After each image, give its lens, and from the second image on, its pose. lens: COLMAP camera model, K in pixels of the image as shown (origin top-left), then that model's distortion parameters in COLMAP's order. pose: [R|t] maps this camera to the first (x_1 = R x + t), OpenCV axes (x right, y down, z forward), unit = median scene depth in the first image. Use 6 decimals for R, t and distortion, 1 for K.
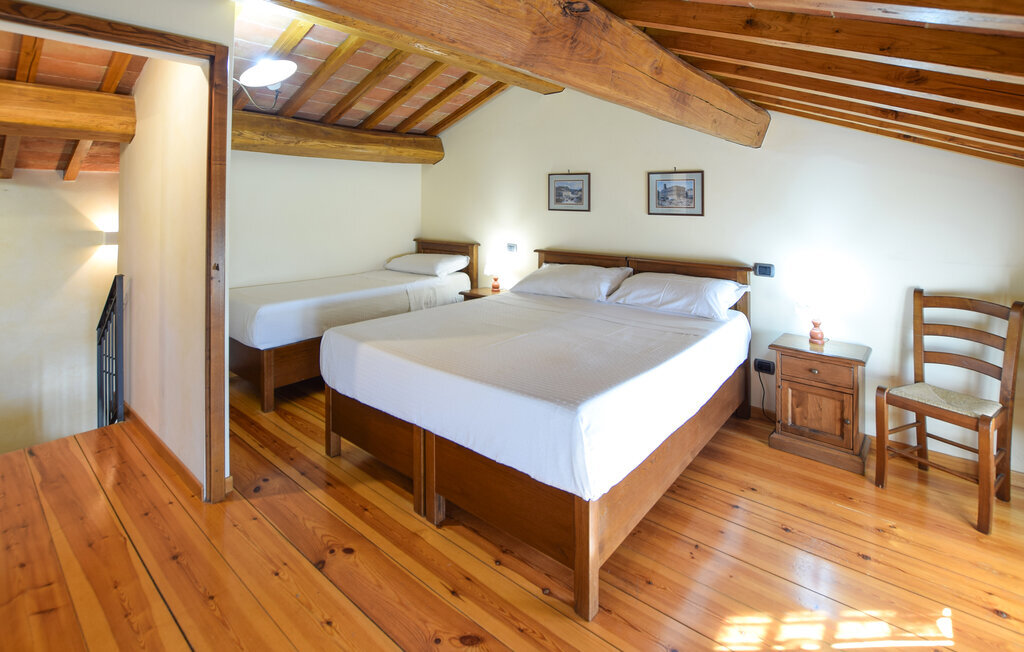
lens RADIAL K [[481.6, 0, 512.0], [0, 481.6, 326.0], [0, 0, 1]] dist [-0.046849, 0.016861]
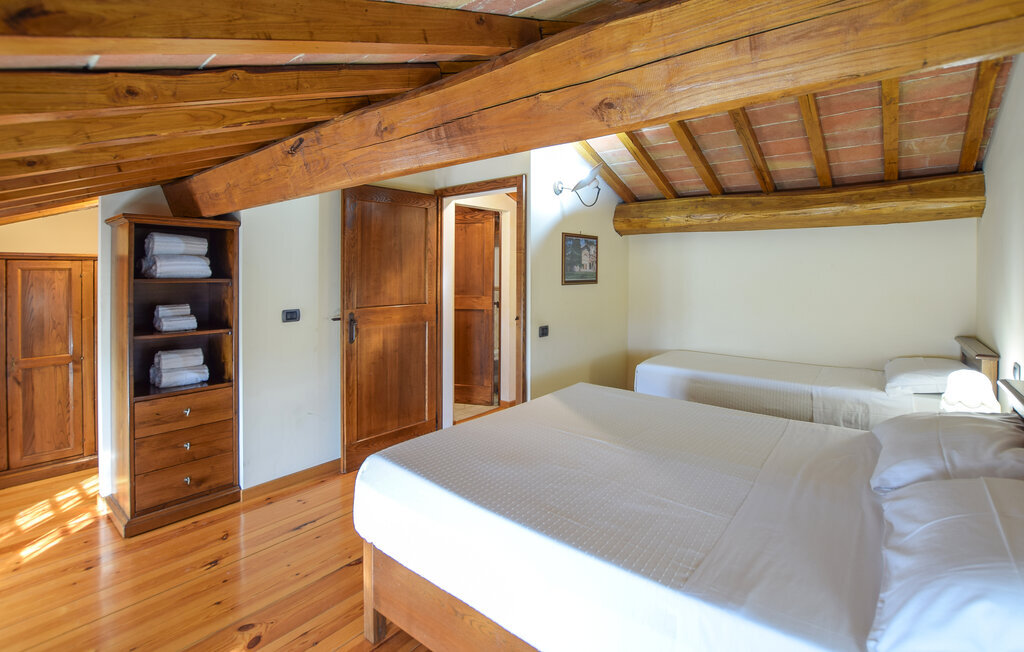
lens RADIAL K [[481.6, 0, 512.0], [0, 481.6, 326.0], [0, 0, 1]] dist [-0.046849, 0.016861]
pose [[0.032378, 0.096649, -0.994792, 0.519827], [-0.250846, 0.964242, 0.085516, -0.128223], [0.967485, 0.246771, 0.055465, 0.521217]]
